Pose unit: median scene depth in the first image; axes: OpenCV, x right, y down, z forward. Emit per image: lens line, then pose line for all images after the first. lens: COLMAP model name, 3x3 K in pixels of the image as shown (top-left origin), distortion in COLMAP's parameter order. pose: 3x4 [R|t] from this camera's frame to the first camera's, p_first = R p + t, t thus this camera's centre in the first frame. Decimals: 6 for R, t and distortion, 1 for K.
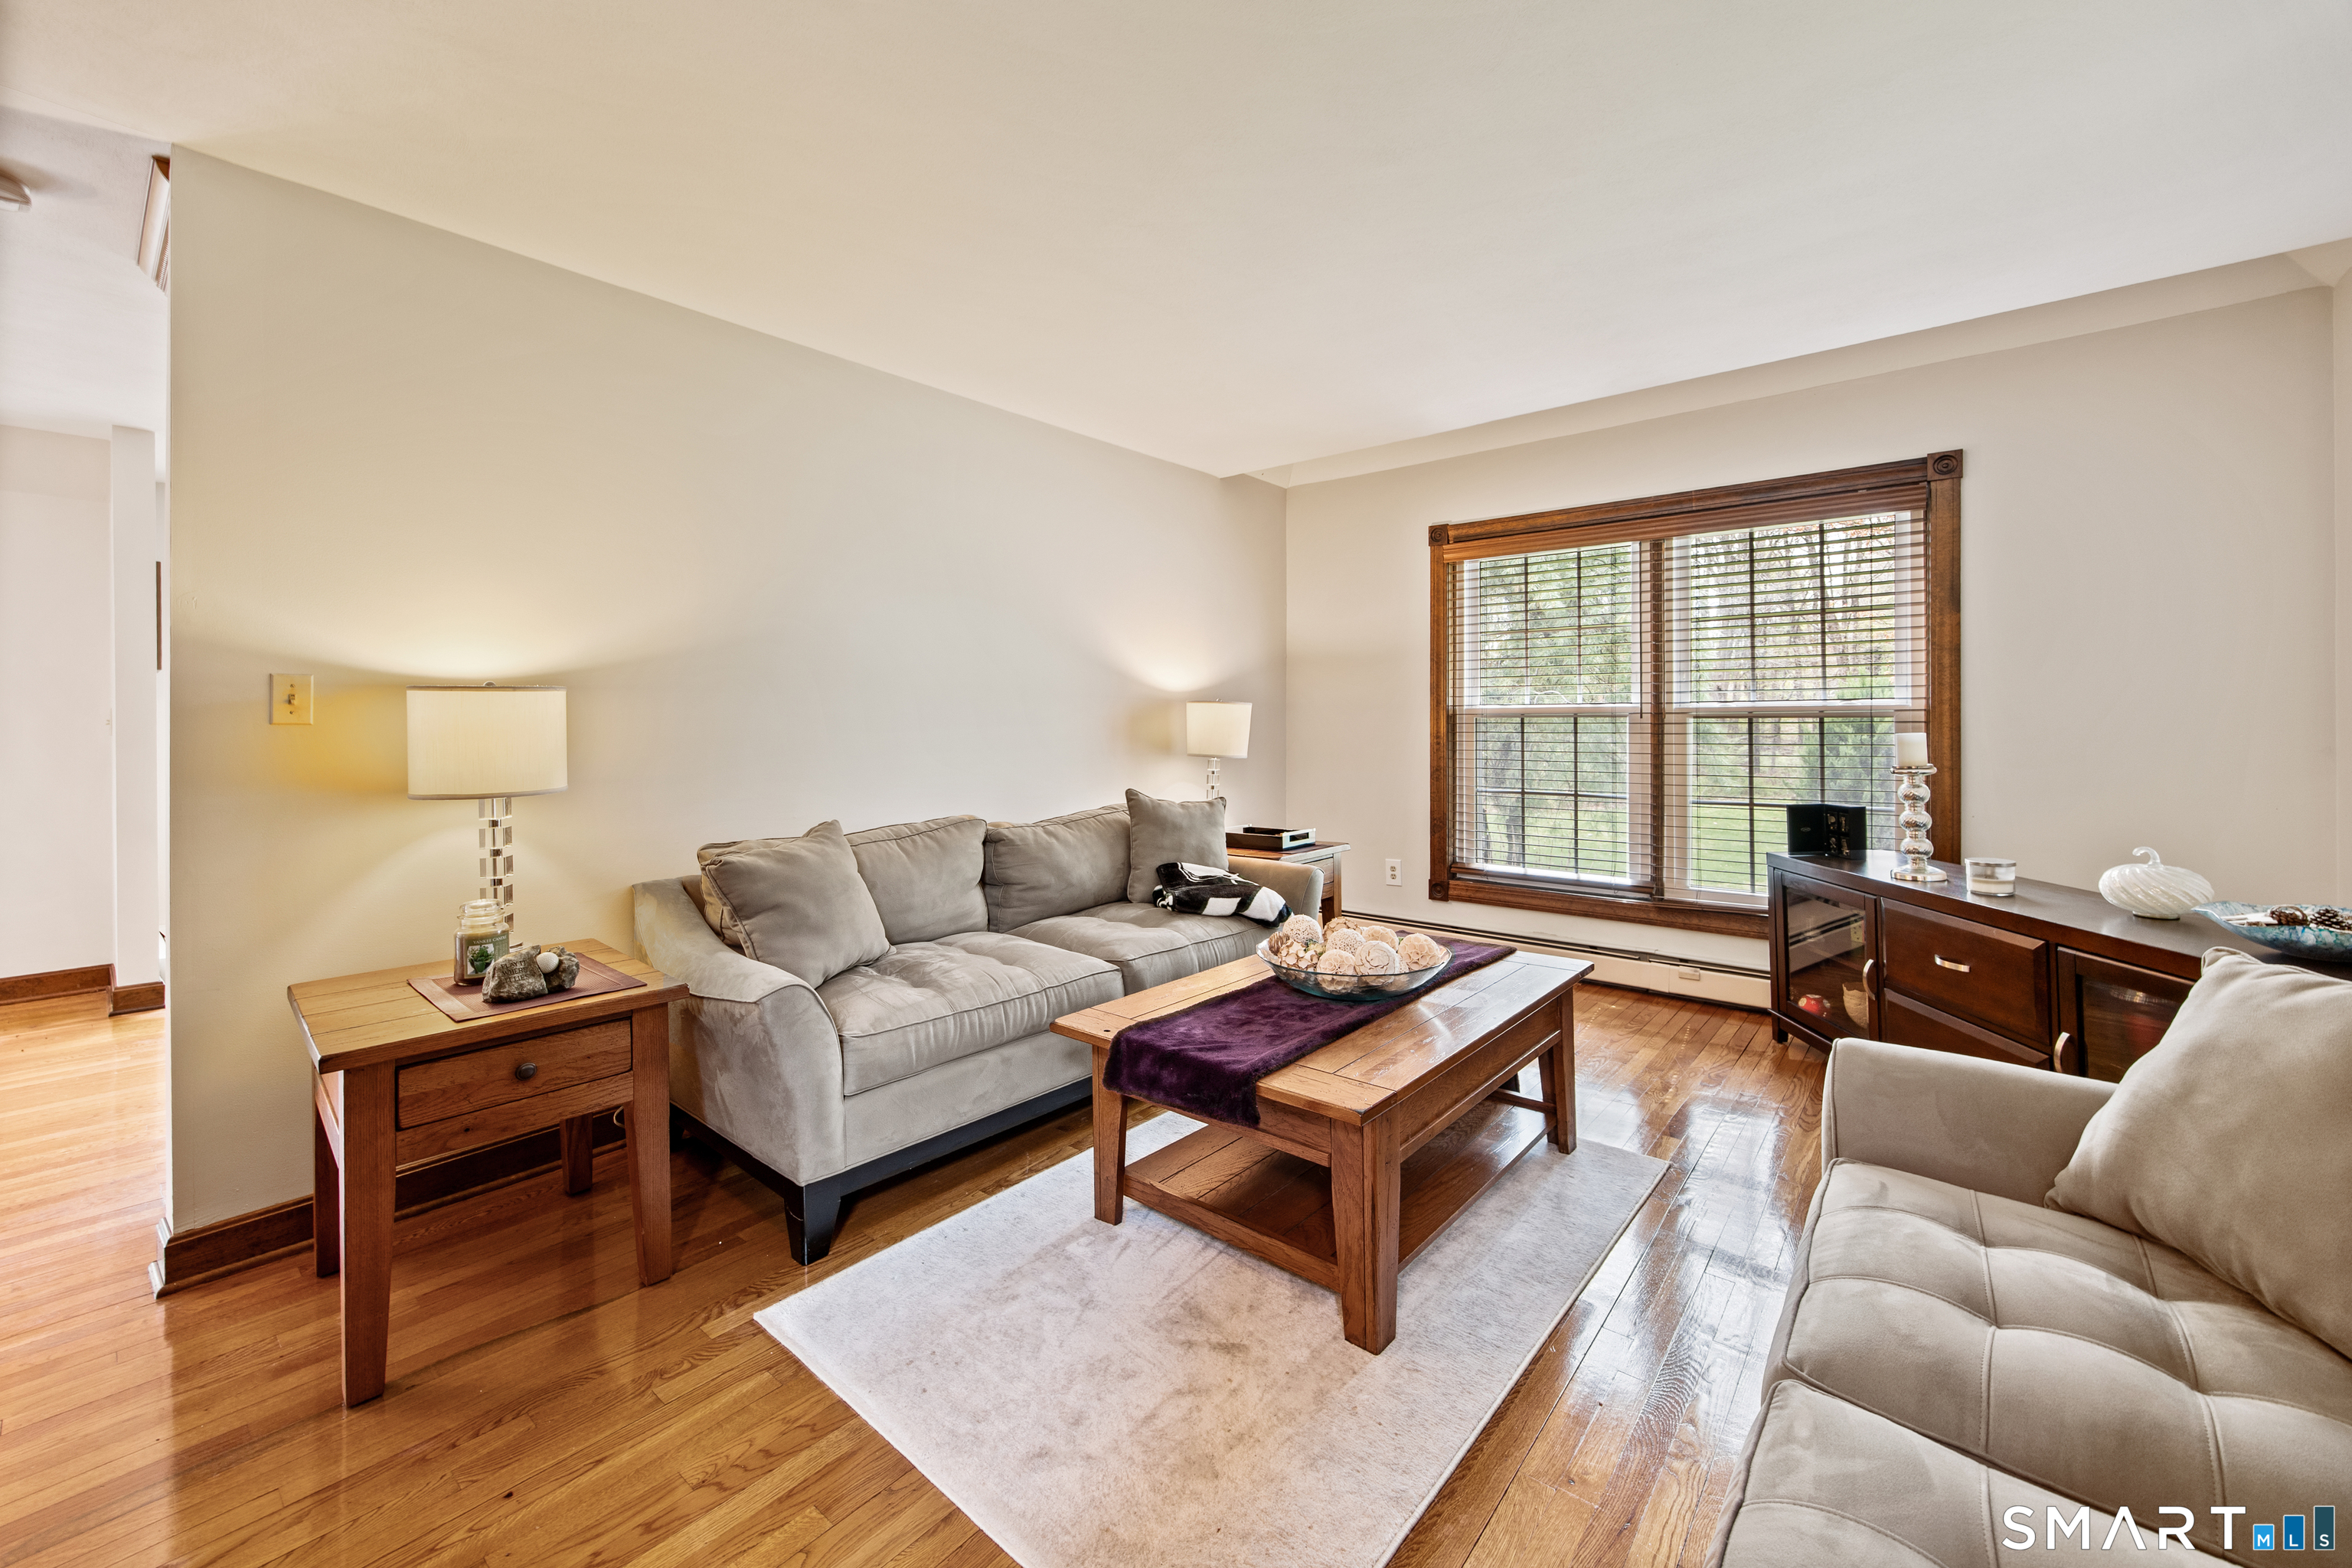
lens RADIAL K [[932.4, 0, 1183.0], [0, 932.4, 705.4], [0, 0, 1]] dist [-0.001774, -0.000060]
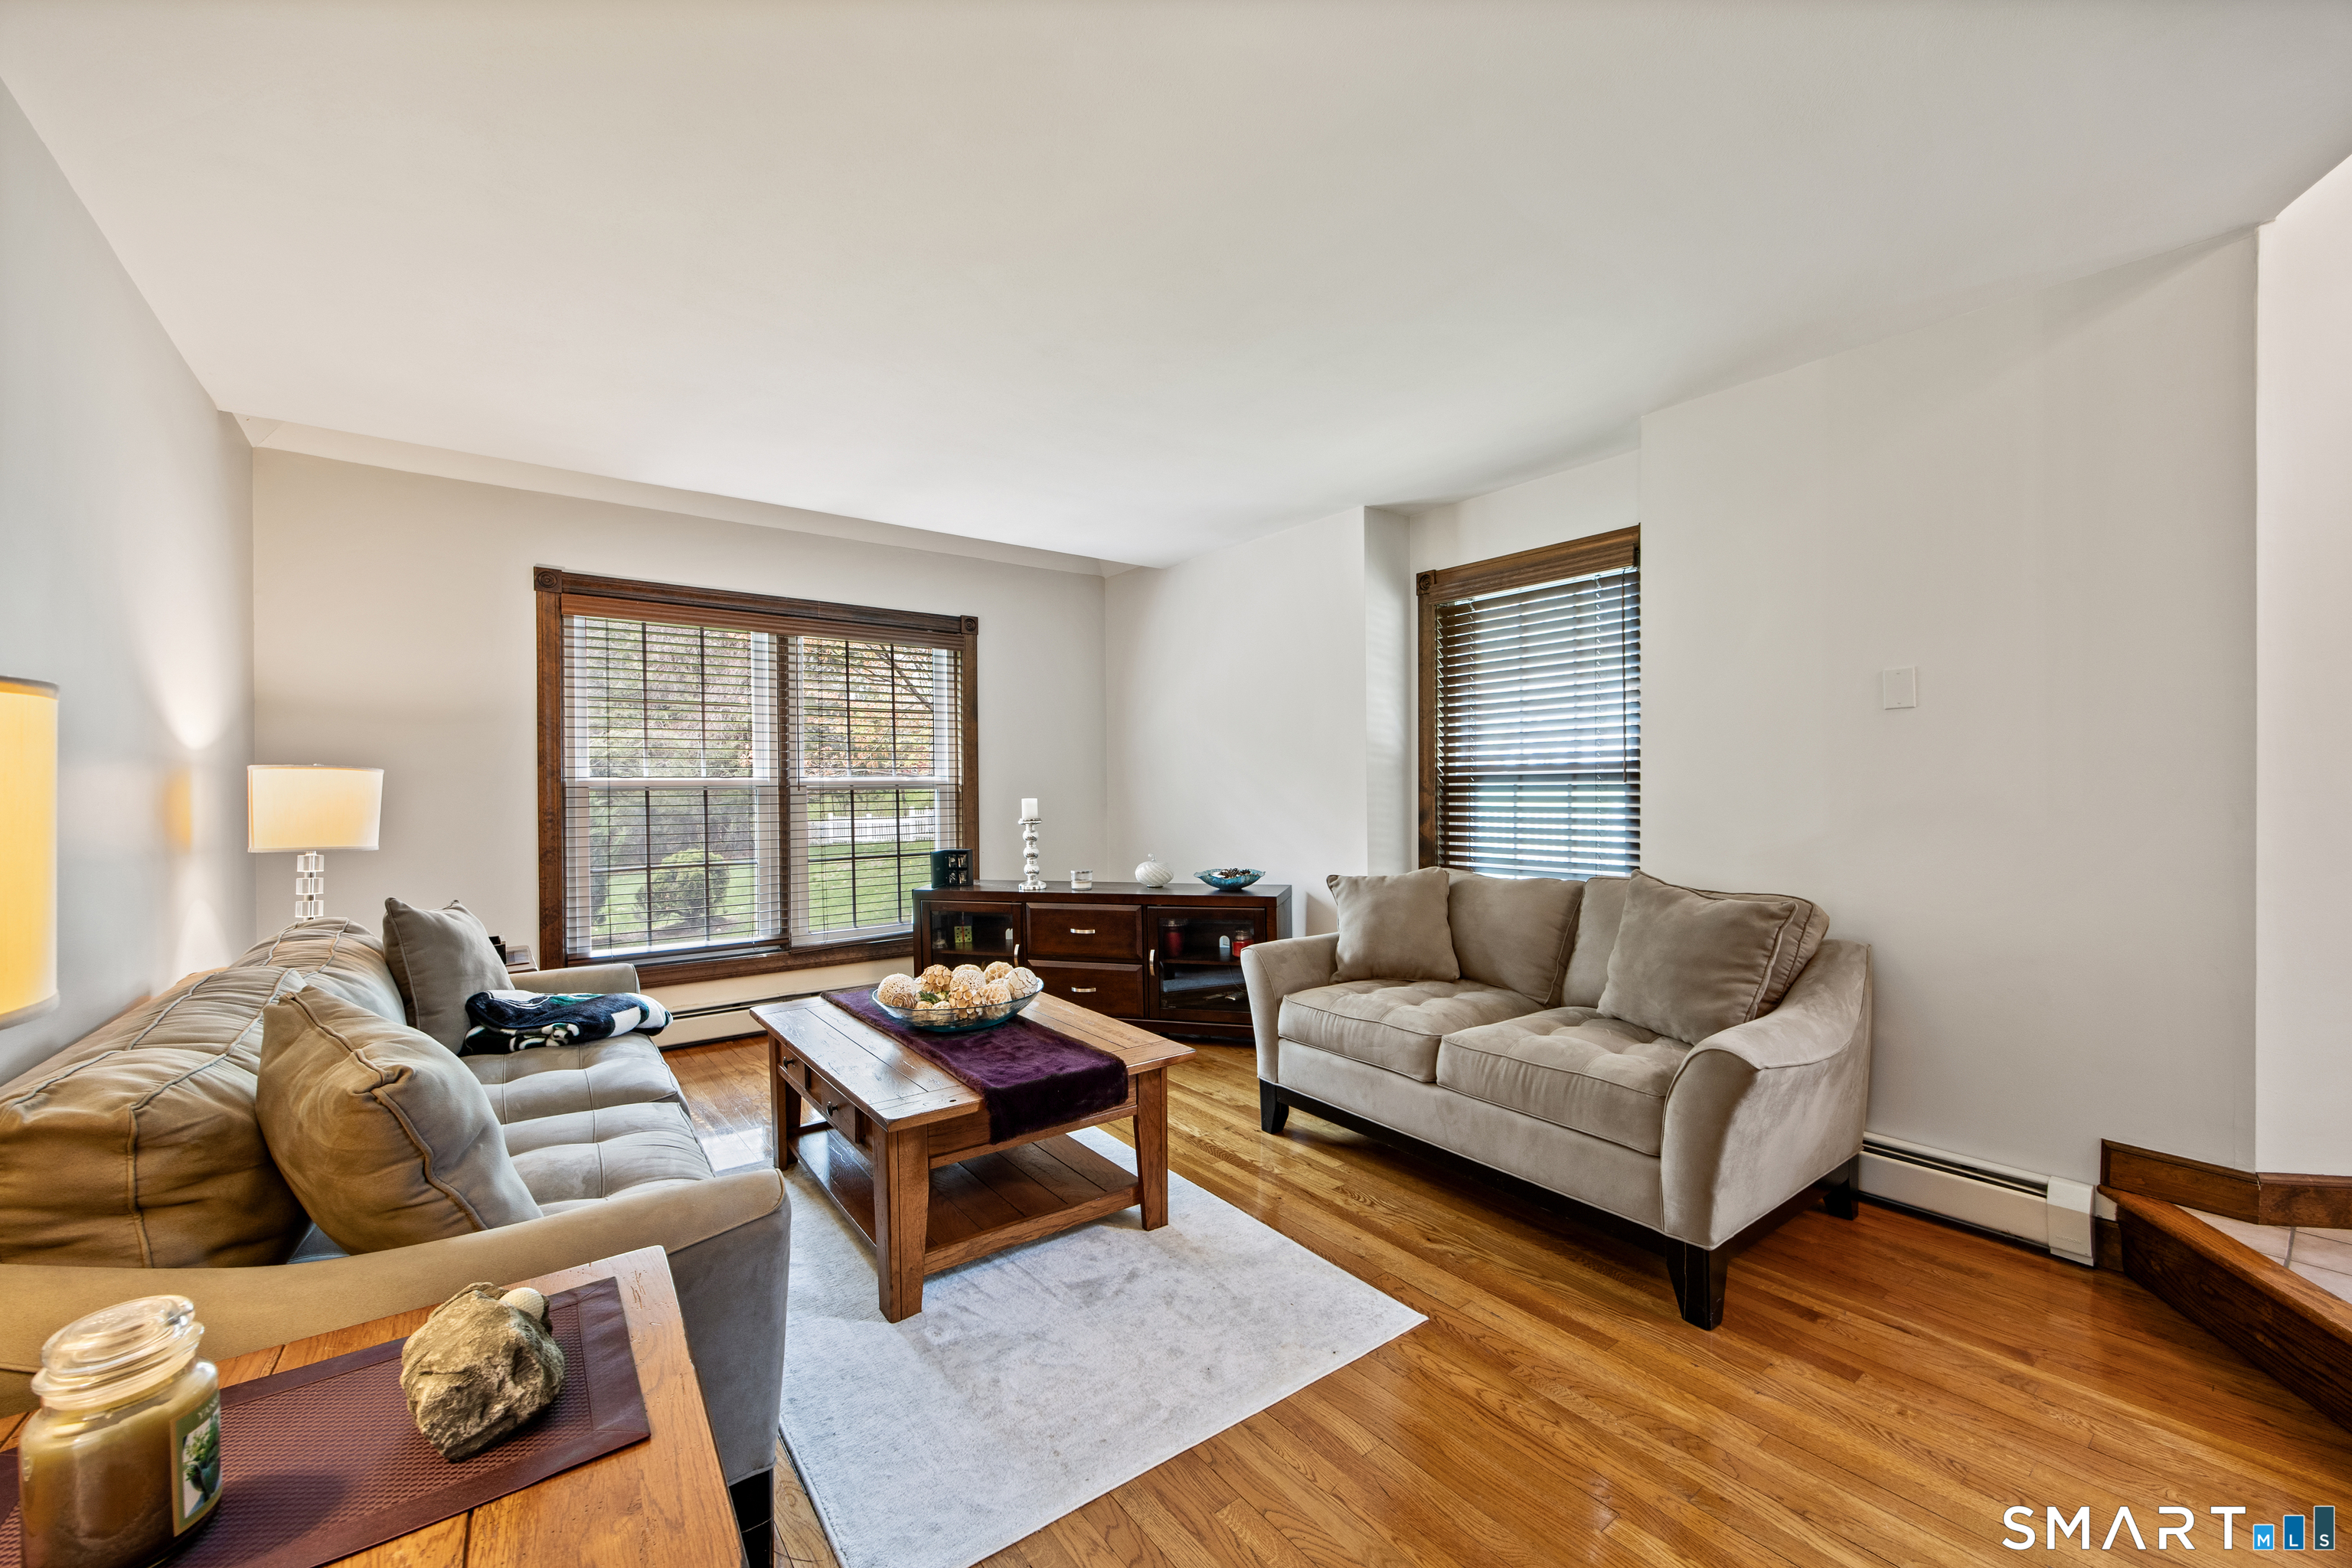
lens RADIAL K [[923.1, 0, 1179.9], [0, 923.1, 775.1], [0, 0, 1]] dist [-0.000042, 0.000656]
pose [[0.223147, 0.015681, 0.974659, -0.492566], [-0.007743, 0.999868, -0.014314, 0.007082], [-0.974754, -0.004353, 0.223239, 0.271349]]
